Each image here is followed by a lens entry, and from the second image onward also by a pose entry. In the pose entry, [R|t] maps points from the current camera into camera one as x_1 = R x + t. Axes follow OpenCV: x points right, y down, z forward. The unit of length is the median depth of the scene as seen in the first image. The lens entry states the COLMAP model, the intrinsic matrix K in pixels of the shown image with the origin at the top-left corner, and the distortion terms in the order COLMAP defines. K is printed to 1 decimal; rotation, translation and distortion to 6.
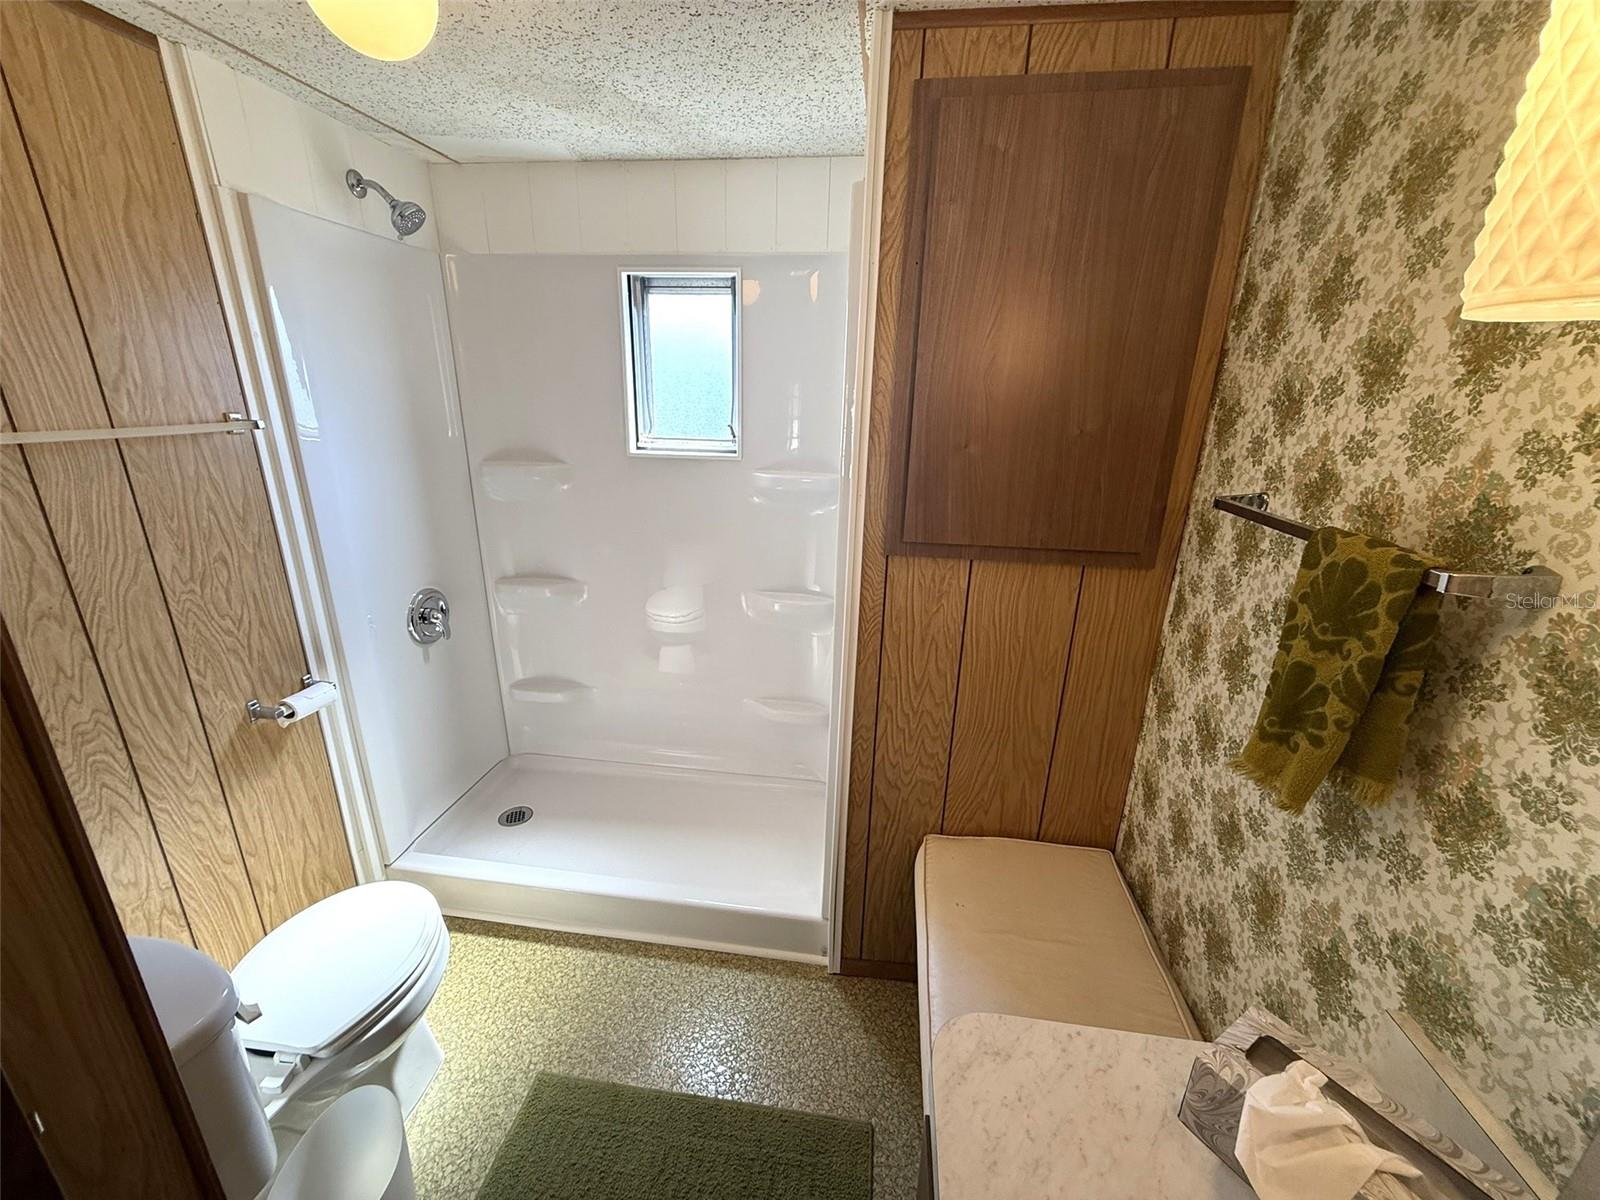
lens RADIAL K [[641.3, 0, 796.0], [0, 641.3, 604.1], [0, 0, 1]] dist [-0.001806, 0.000377]
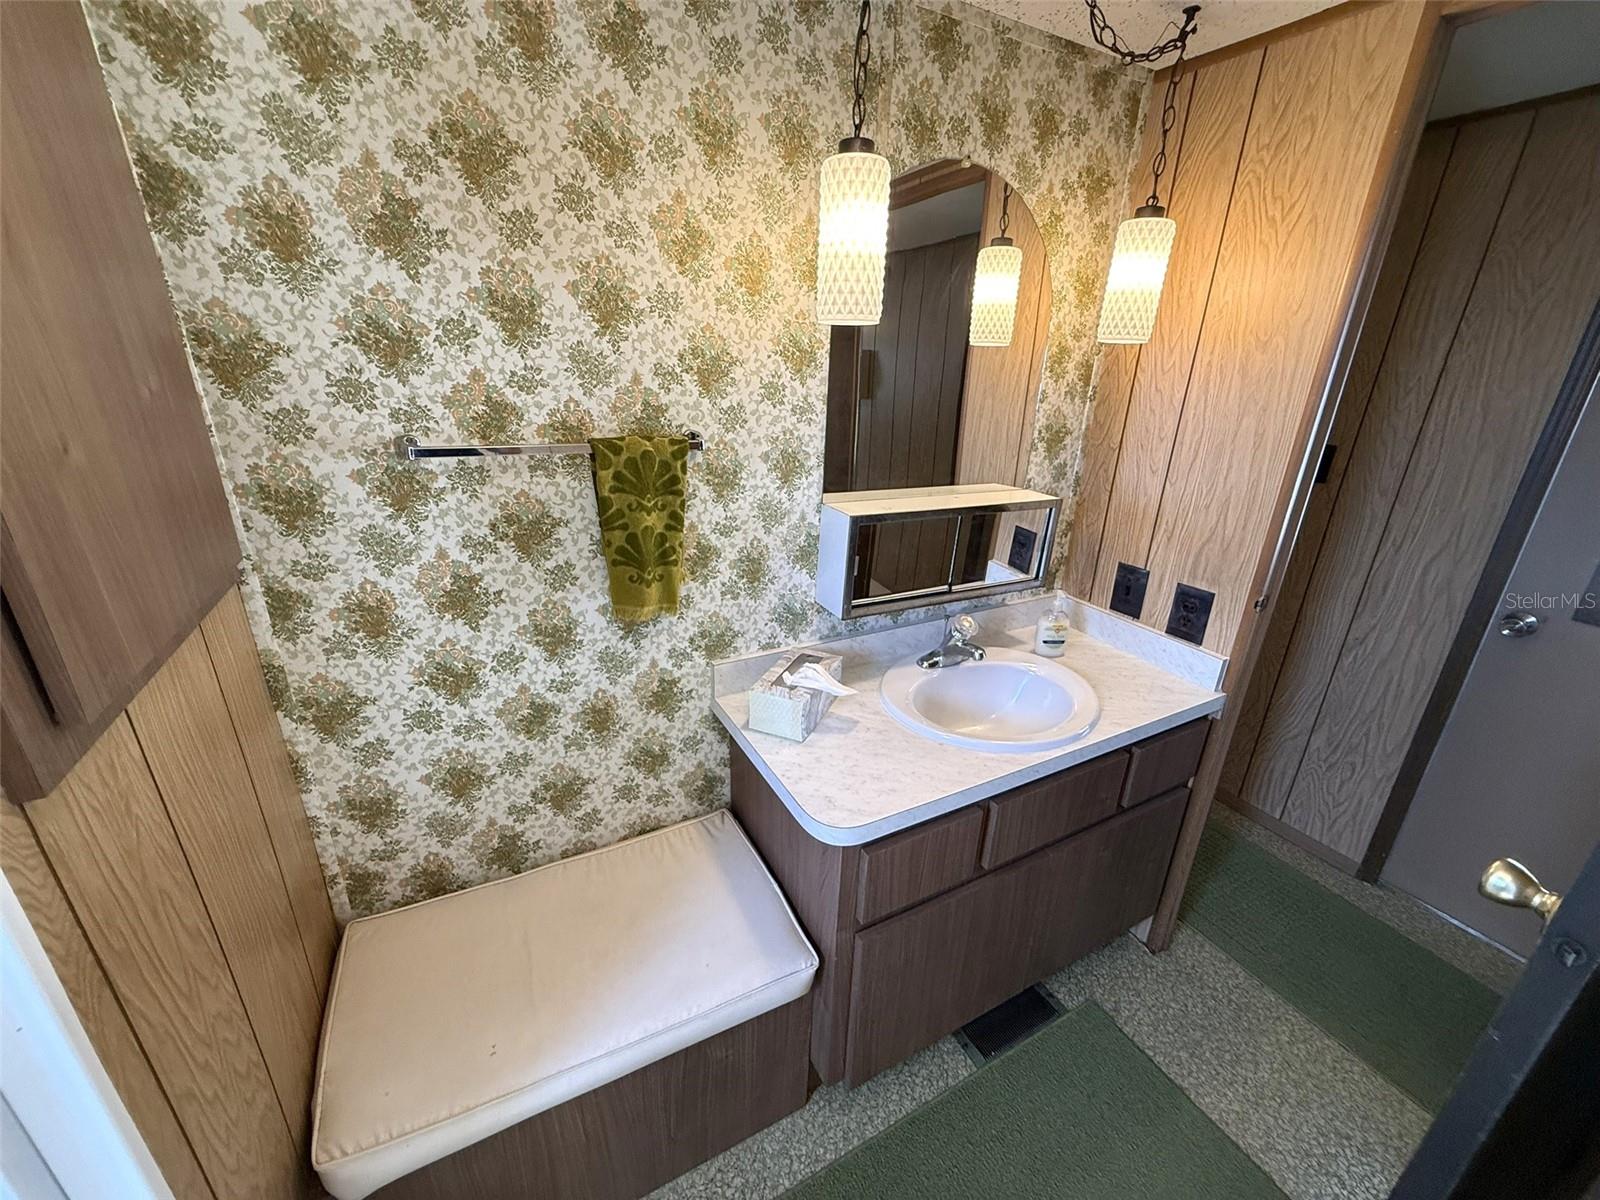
lens RADIAL K [[641.3, 0, 798.7], [0, 641.3, 602.5], [0, 0, 1]] dist [-0.001806, 0.000377]
pose [[-0.588758, -0.322332, 0.741260, -0.508779], [0.211589, 0.823615, 0.526202, -0.410323], [-0.780124, 0.466648, -0.416708, 1.232444]]
